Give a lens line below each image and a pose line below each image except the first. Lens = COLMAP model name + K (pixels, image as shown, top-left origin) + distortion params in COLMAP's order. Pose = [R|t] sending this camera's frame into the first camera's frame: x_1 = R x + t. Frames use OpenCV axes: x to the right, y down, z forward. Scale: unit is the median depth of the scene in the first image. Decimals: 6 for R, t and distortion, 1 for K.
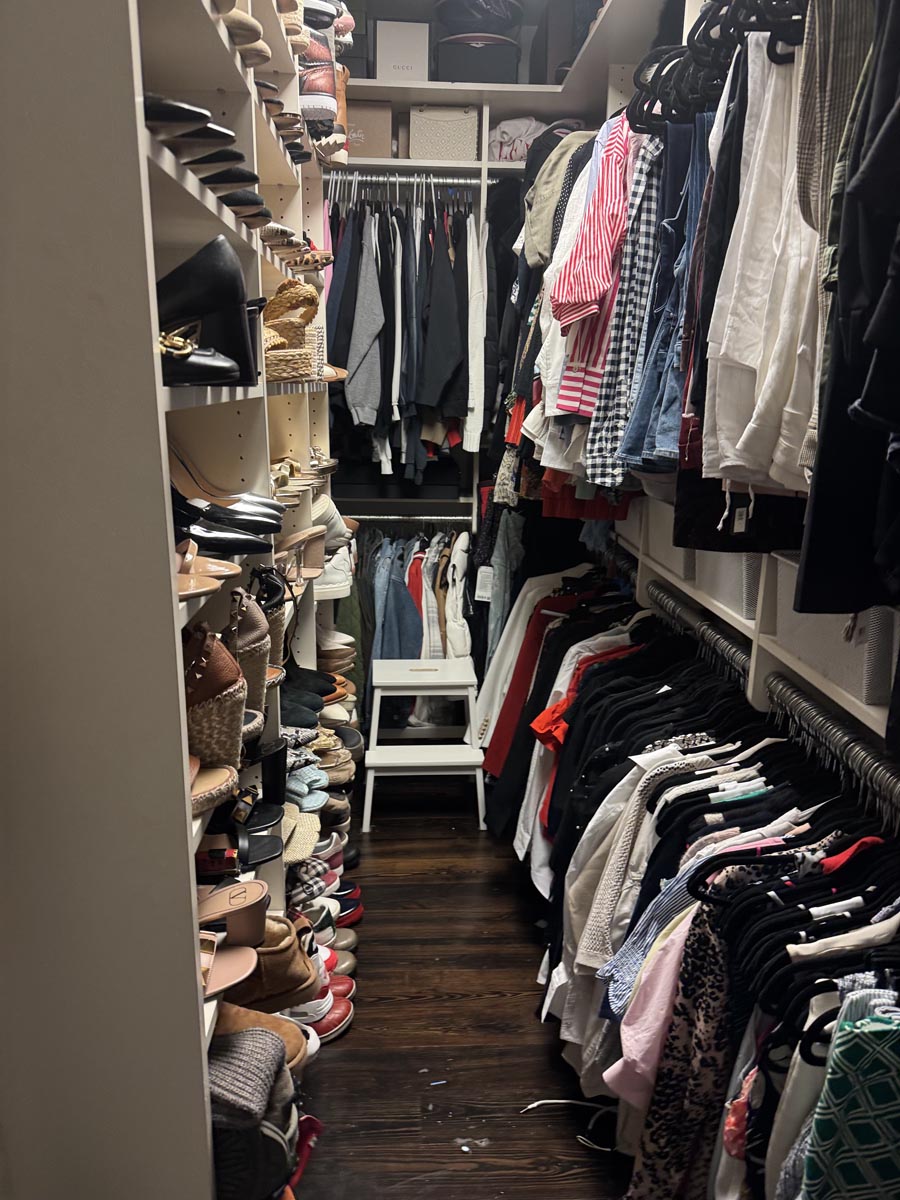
lens RADIAL K [[846.1, 0, 448.2], [0, 846.1, 608.2], [0, 0, 1]] dist [0.067971, -0.090483]
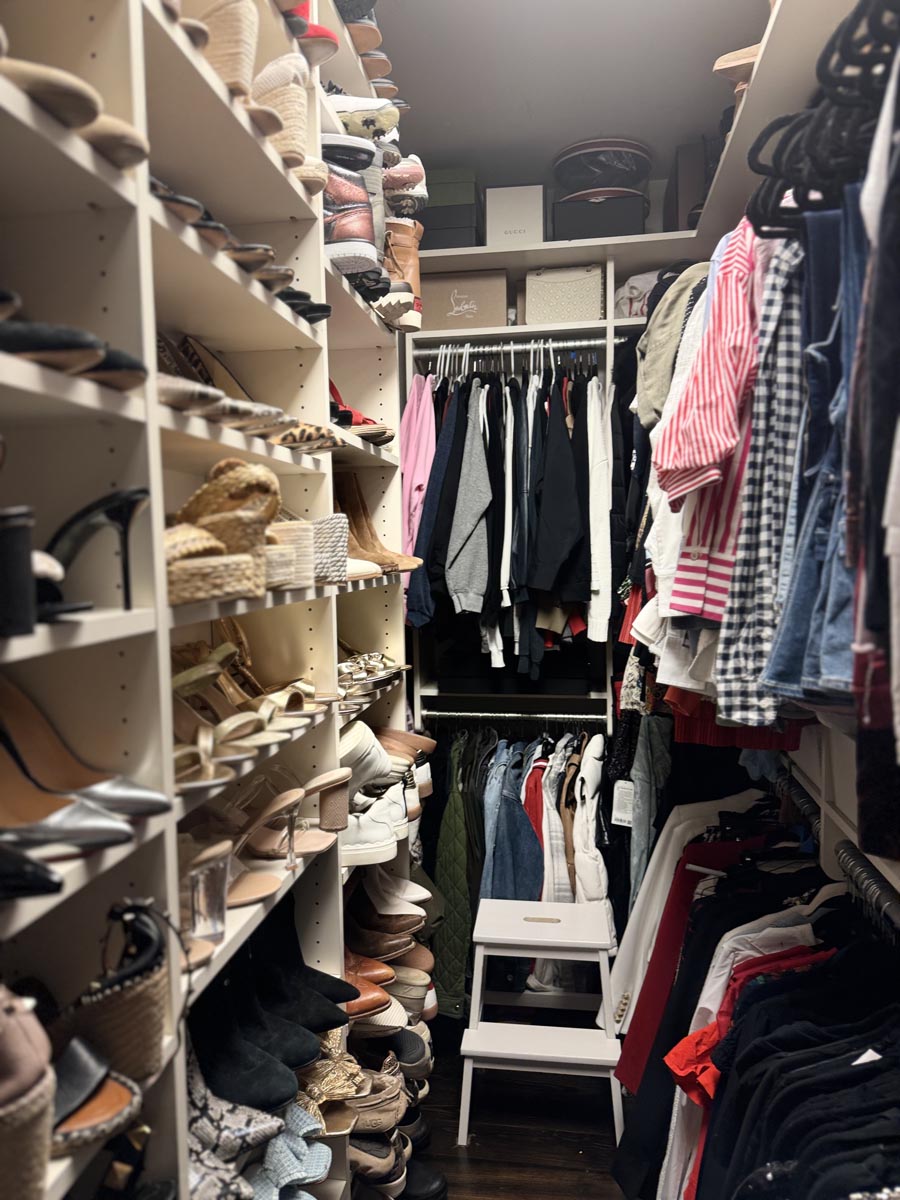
lens RADIAL K [[846.1, 0, 442.0], [0, 846.1, 595.7], [0, 0, 1]] dist [0.067971, -0.090483]
pose [[0.975931, -0.018904, -0.217257, 0.081119], [-0.024905, 0.980056, -0.197154, -0.086491], [0.216651, 0.197820, 0.955997, 0.238880]]
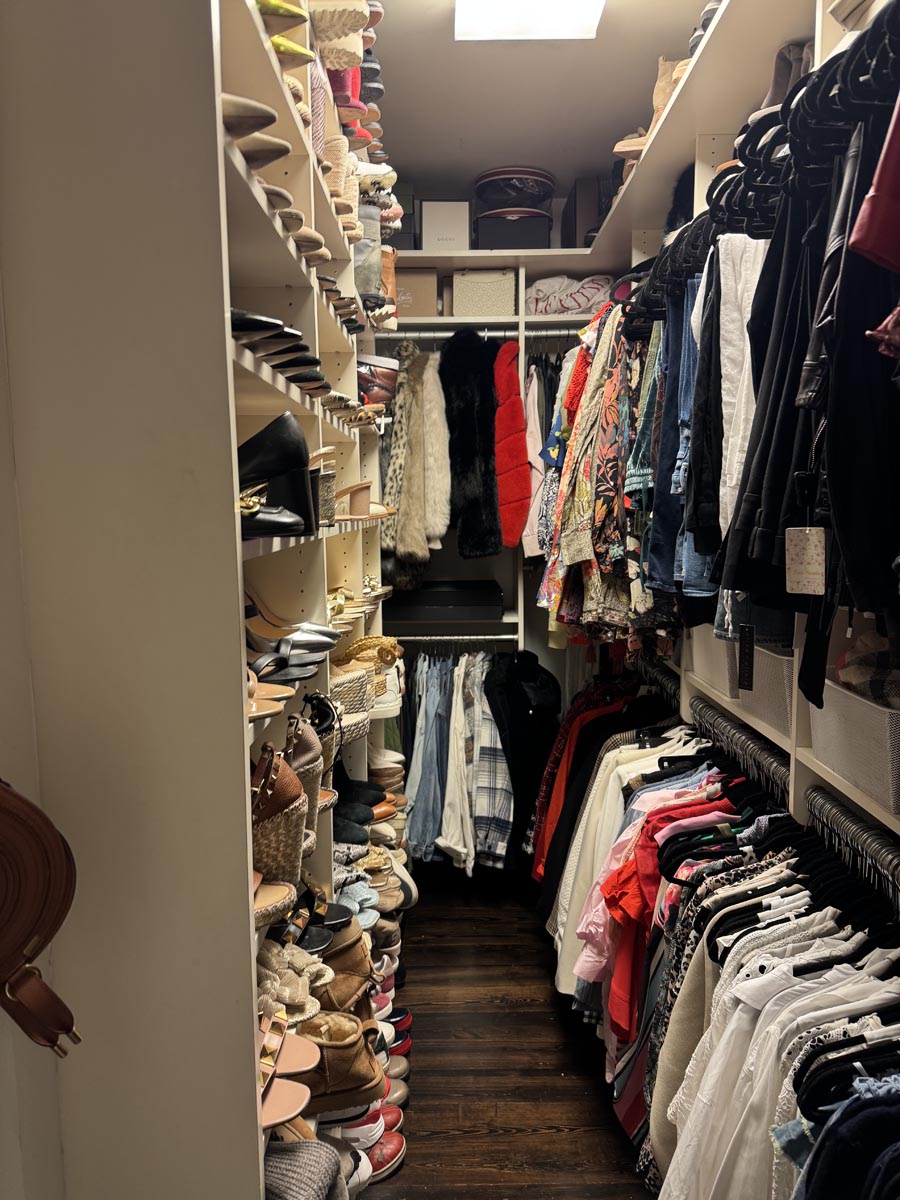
lens RADIAL K [[846.1, 0, 450.4], [0, 846.1, 607.7], [0, 0, 1]] dist [0.067971, -0.090483]
pose [[0.998150, -0.020569, -0.057222, 0.008383], [0.012421, 0.990177, -0.139266, 0.000578], [0.059525, 0.138298, 0.988600, -0.048589]]
